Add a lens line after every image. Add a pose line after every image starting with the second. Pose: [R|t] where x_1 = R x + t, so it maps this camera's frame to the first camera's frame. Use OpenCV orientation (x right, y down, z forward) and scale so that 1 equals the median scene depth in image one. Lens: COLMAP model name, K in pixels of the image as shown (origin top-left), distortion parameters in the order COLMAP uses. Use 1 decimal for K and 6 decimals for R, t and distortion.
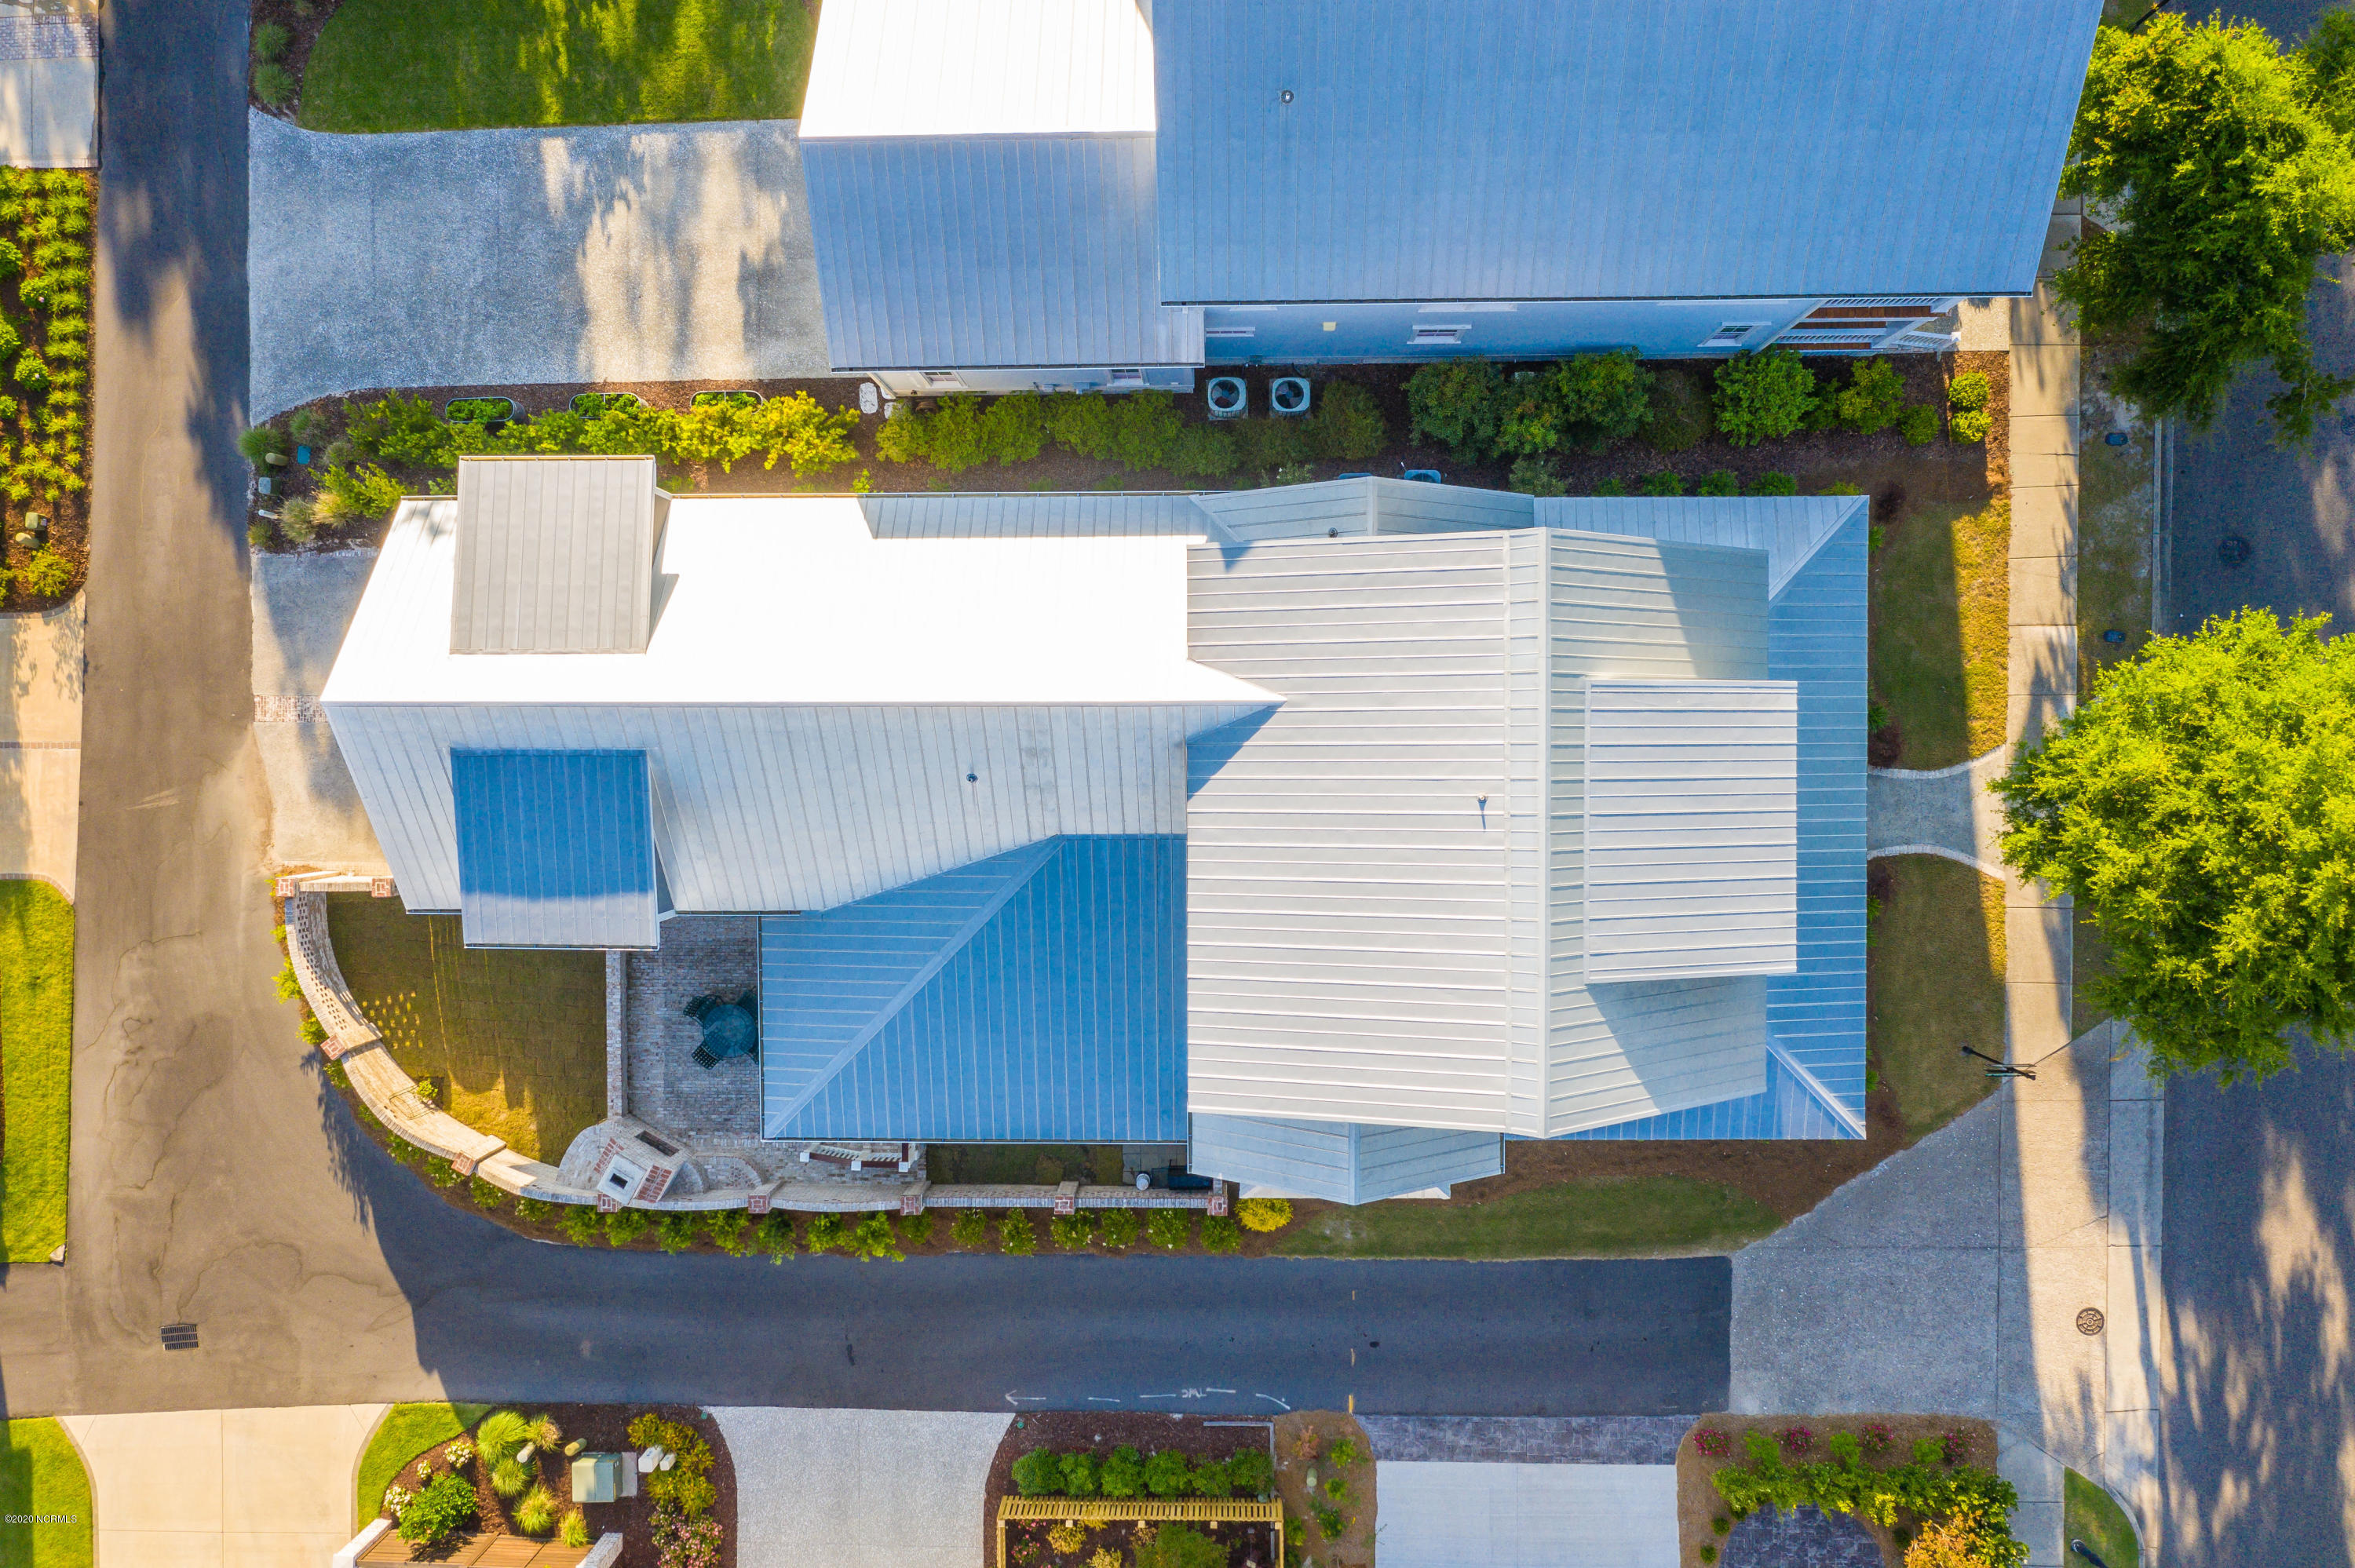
lens RADIAL K [[1846.4, 0, 1177.5], [0, 1846.4, 784.0], [0, 0, 1]] dist [-0.022675, 0.032629]
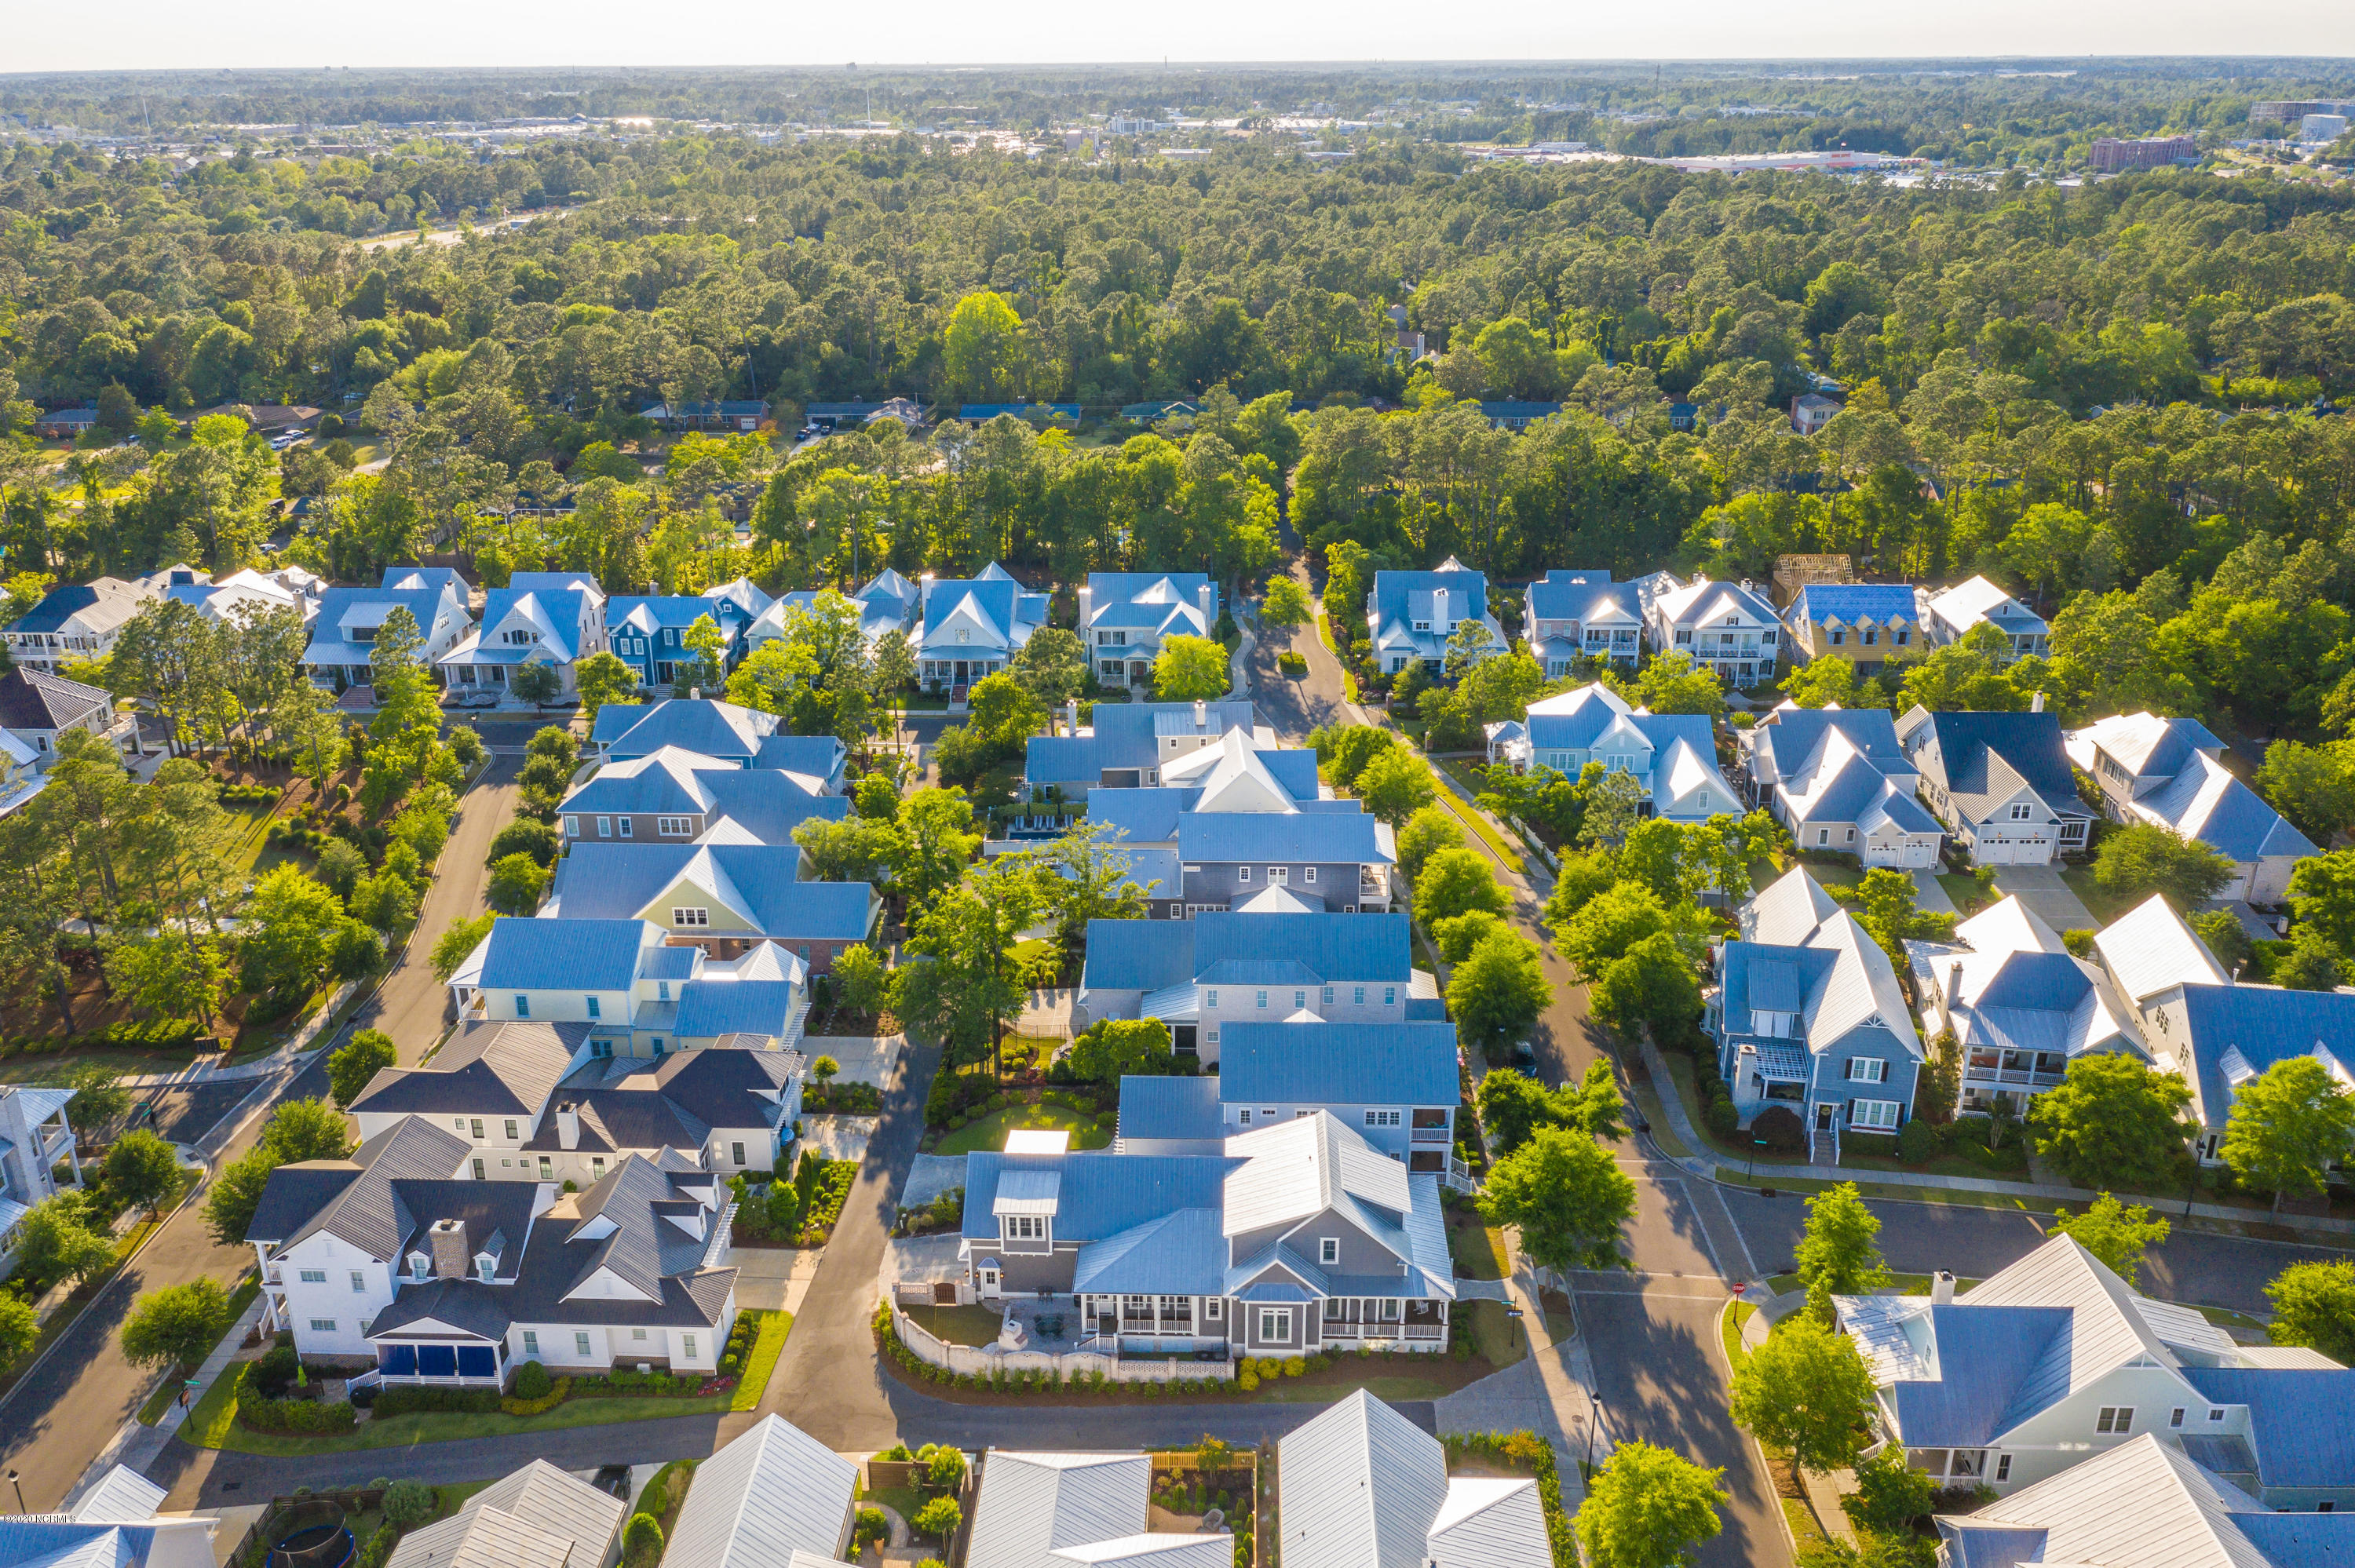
lens RADIAL K [[1882.8, 0, 1177.5], [0, 1882.8, 784.0], [0, 0, 1]] dist [-0.026004, 0.024010]
pose [[0.999009, 0.029149, -0.033642, 0.012726], [-0.041805, 0.354801, -0.934007, 2.300677], [-0.015289, 0.934487, 0.355668, -0.677666]]
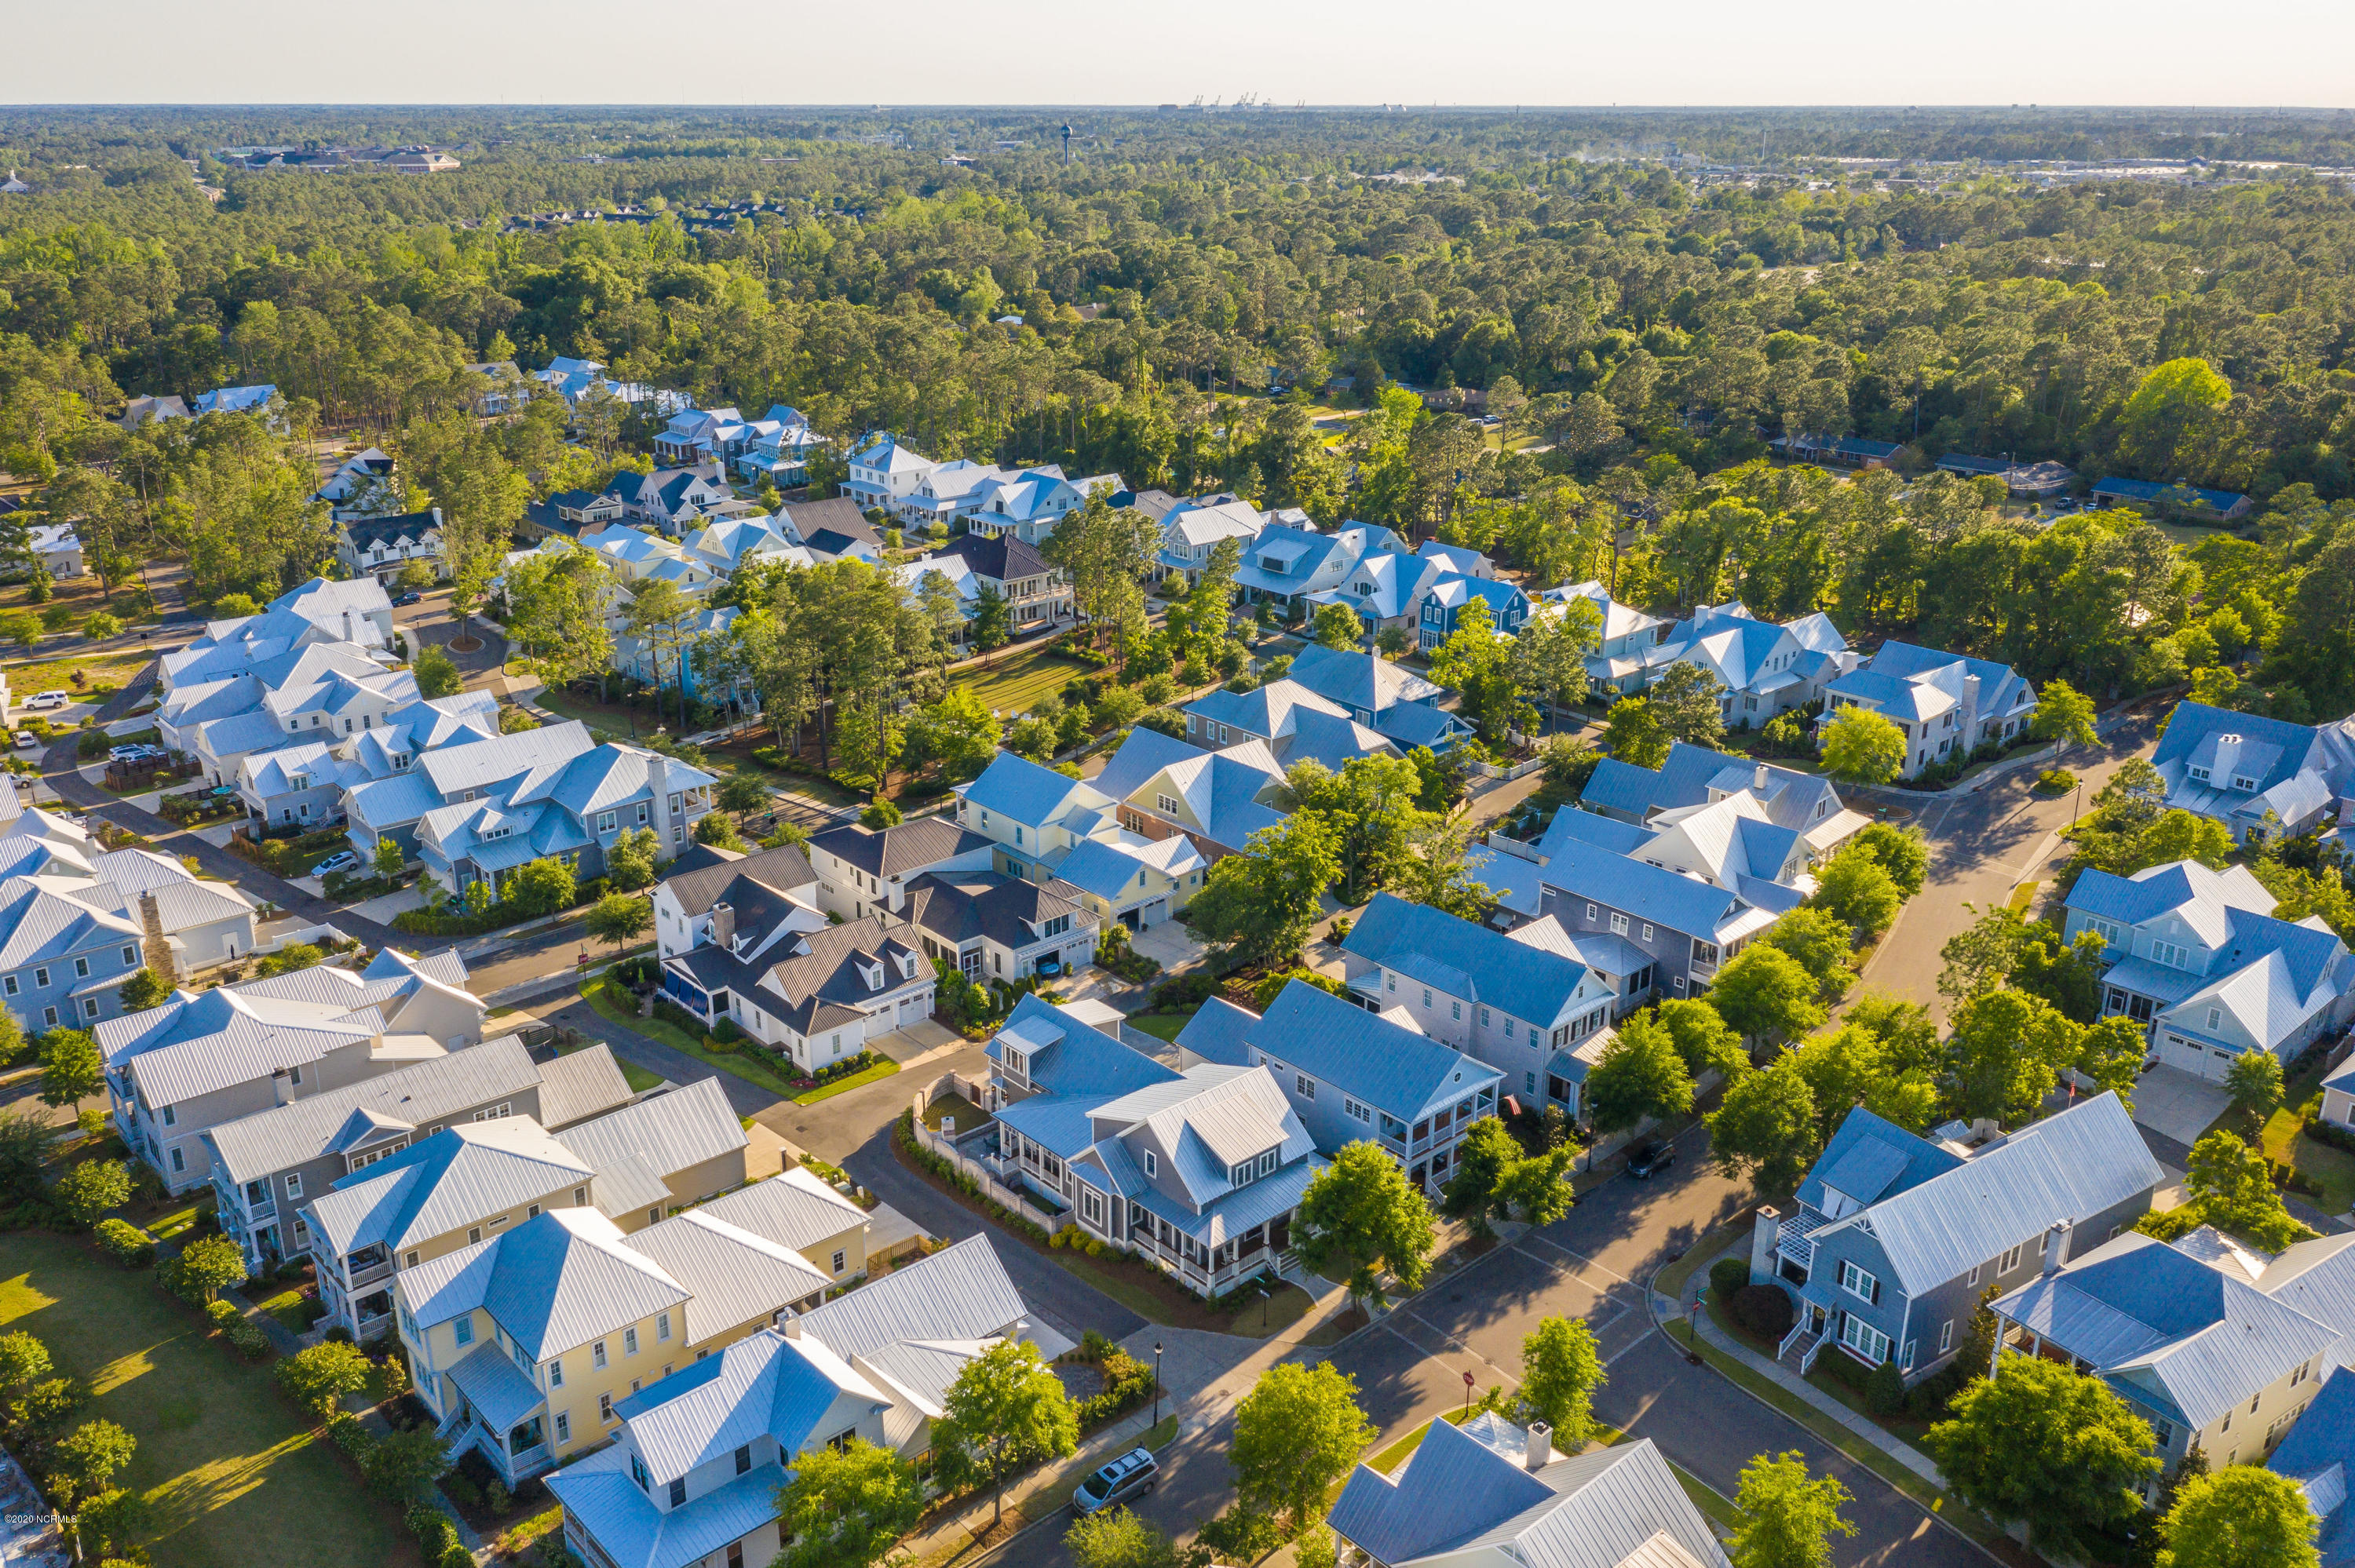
lens RADIAL K [[1902.6, 0, 1177.5], [0, 1902.6, 784.0], [0, 0, 1]] dist [-0.028253, 0.014910]
pose [[0.665718, 0.272705, -0.694587, 1.994389], [-0.745932, 0.218101, -0.629299, 1.757936], [-0.020123, 0.937051, 0.348613, -0.697632]]
